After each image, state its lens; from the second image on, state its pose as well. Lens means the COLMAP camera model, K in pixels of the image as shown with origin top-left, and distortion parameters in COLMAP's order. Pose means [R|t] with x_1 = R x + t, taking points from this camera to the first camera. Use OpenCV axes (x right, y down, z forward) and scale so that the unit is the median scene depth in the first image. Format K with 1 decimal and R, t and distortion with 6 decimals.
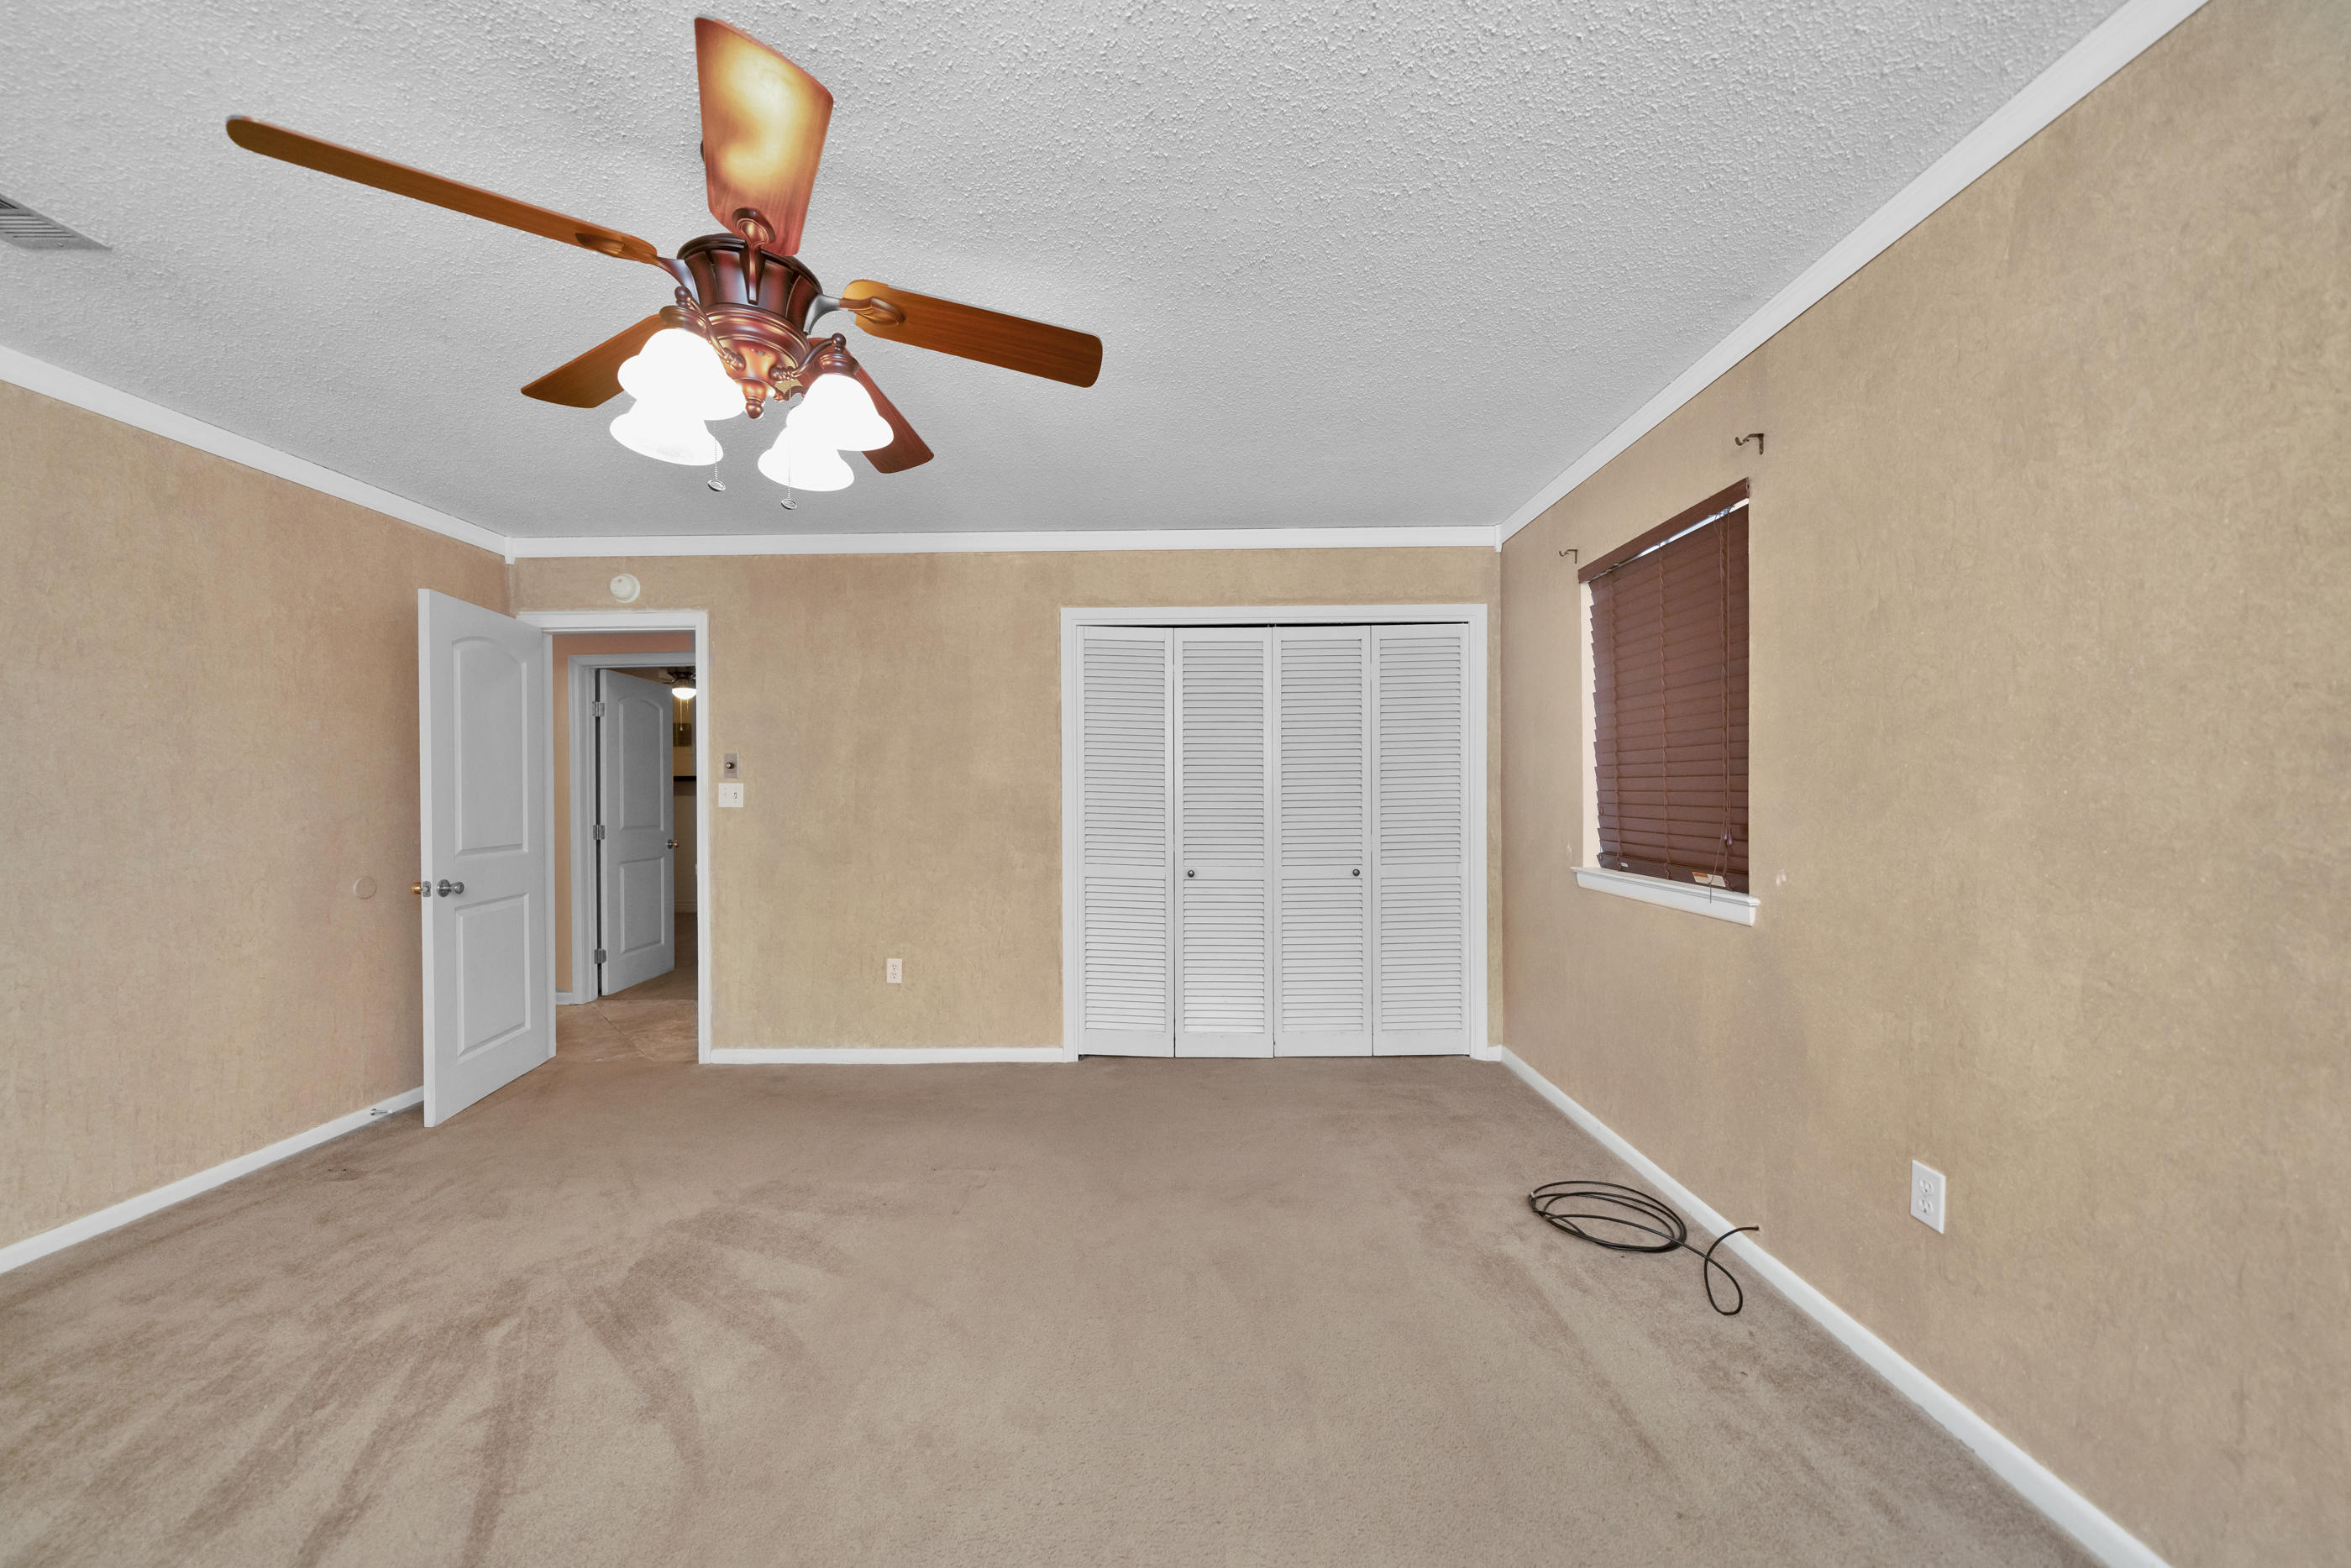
lens RADIAL K [[823.3, 0, 1175.0], [0, 823.3, 794.0], [0, 0, 1]] dist [-0.000992, -0.000080]
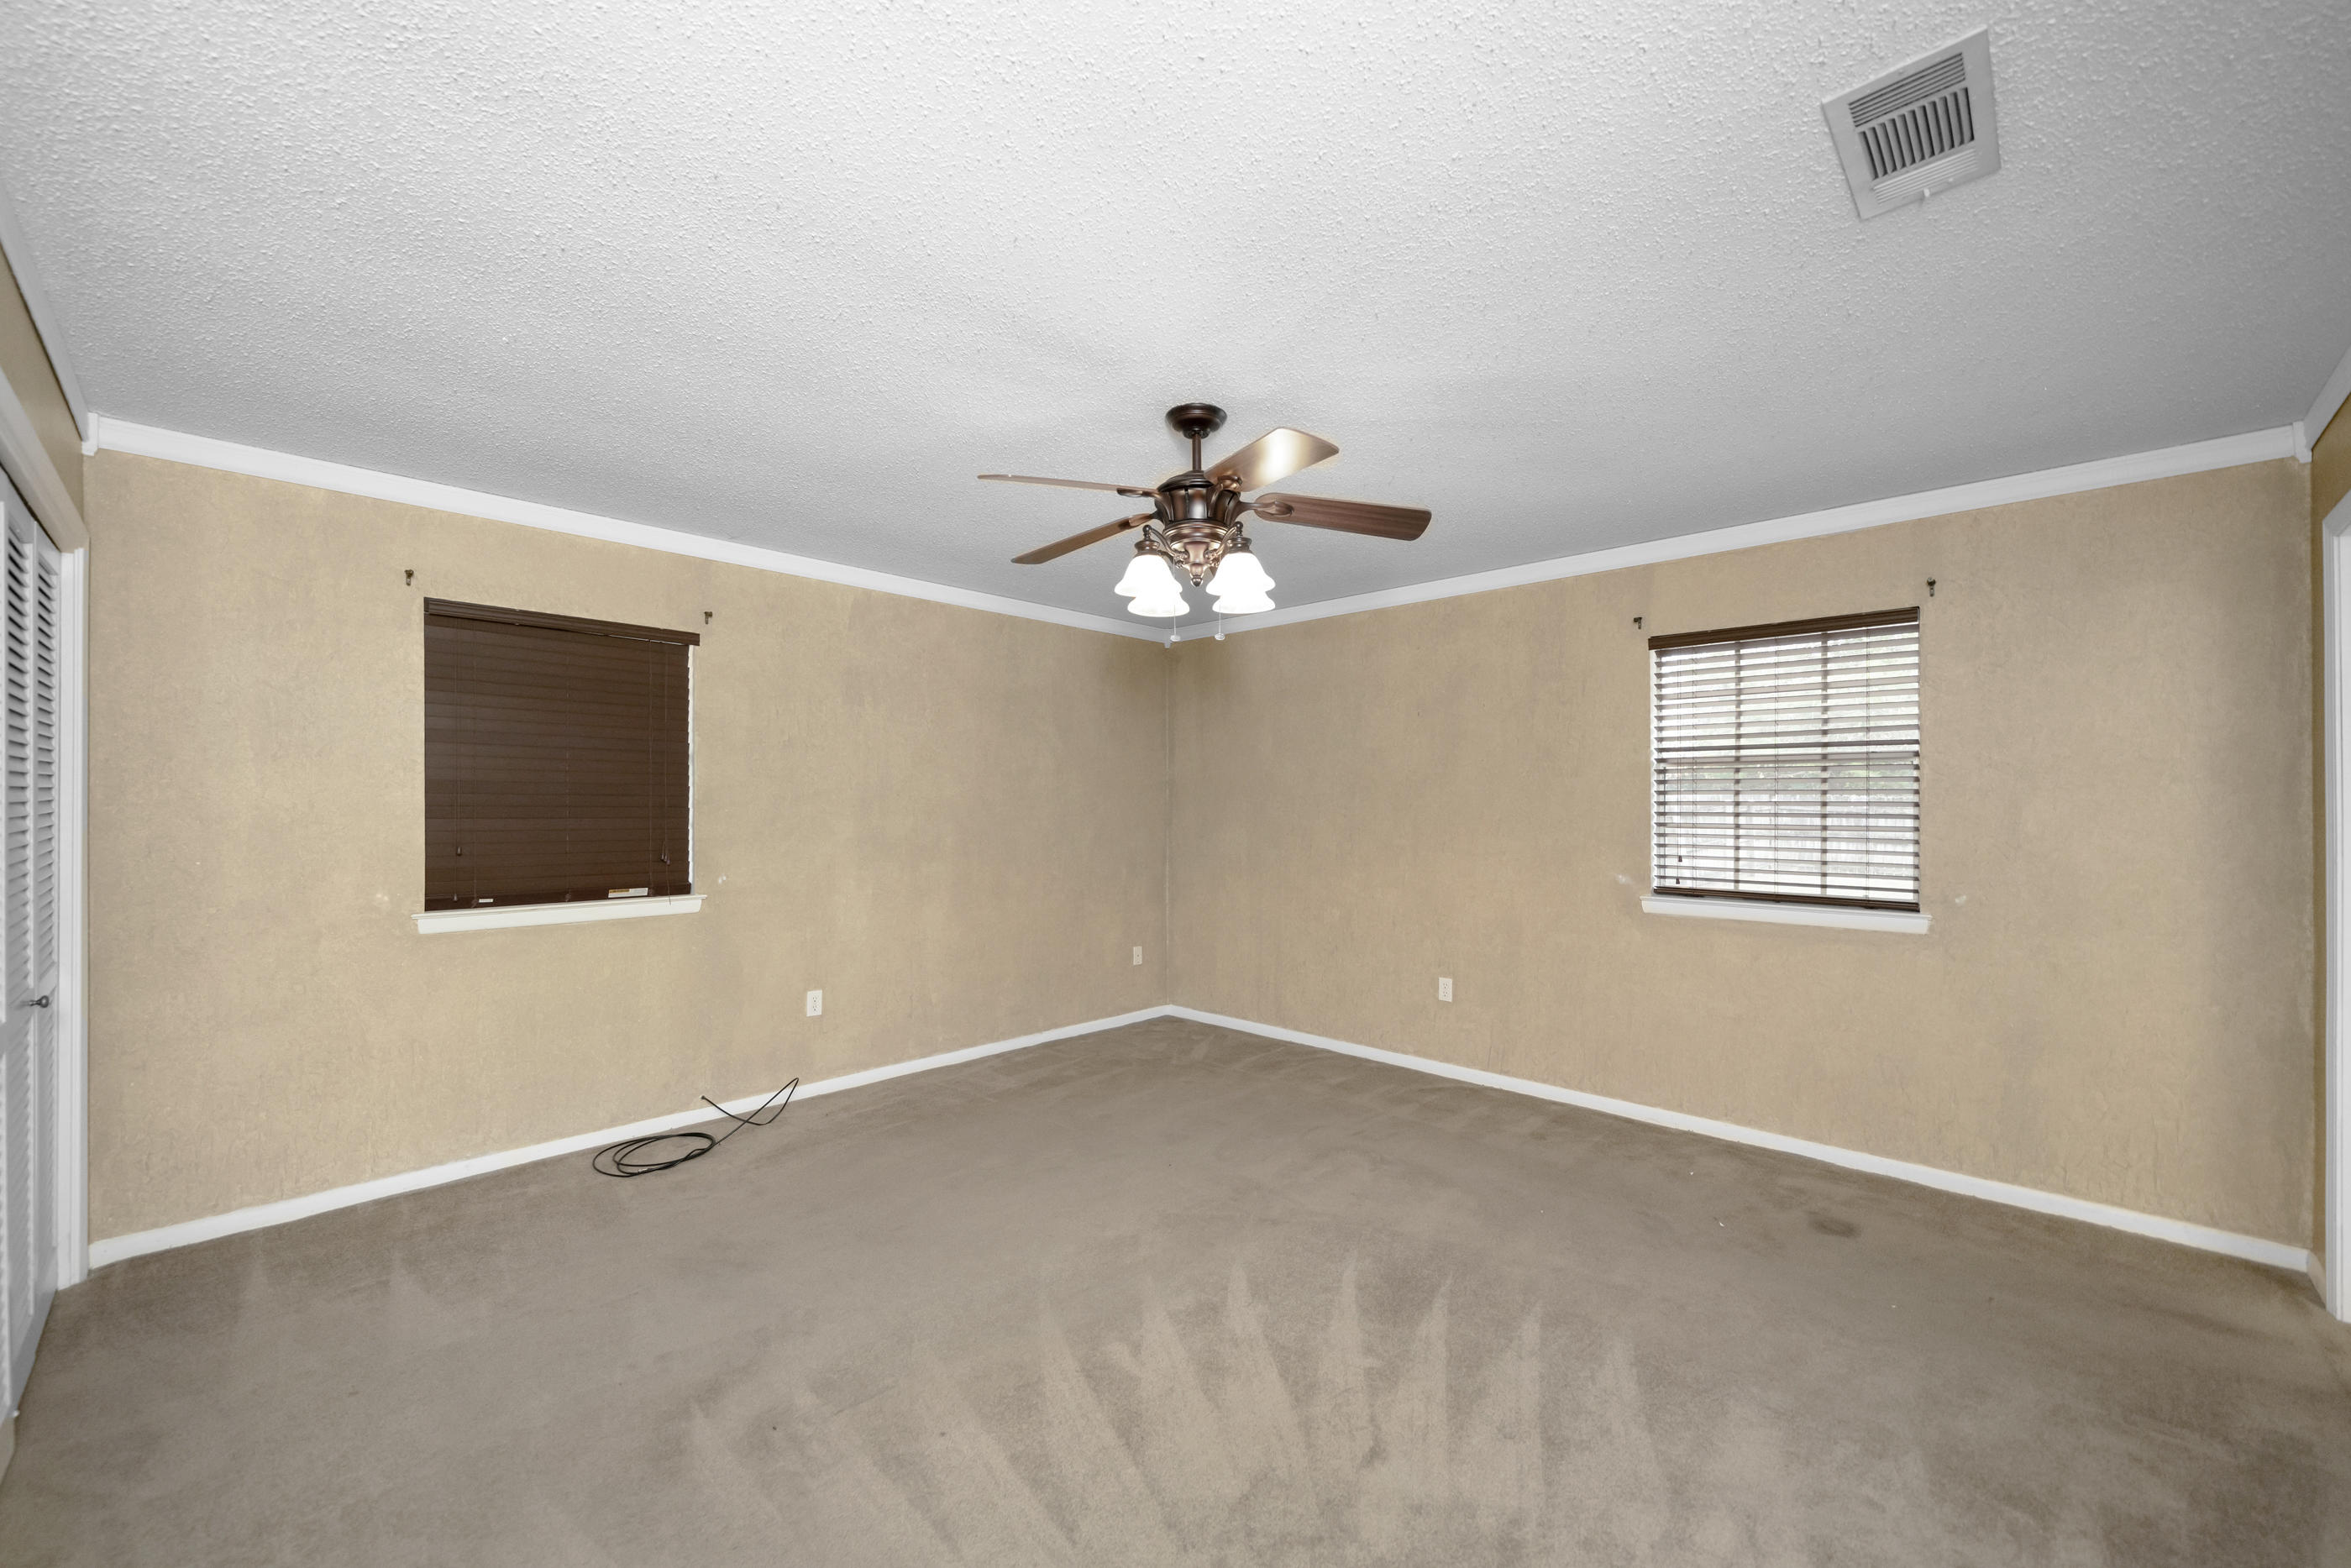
lens RADIAL K [[913.7, 0, 1166.8], [0, 913.7, 795.7], [0, 0, 1]] dist [-0.000226, -0.000031]
pose [[-0.719798, 0.014587, 0.694030, -0.676447], [0.004720, 0.999859, -0.016120, -0.019500], [-0.694167, -0.008327, -0.719766, 0.930462]]
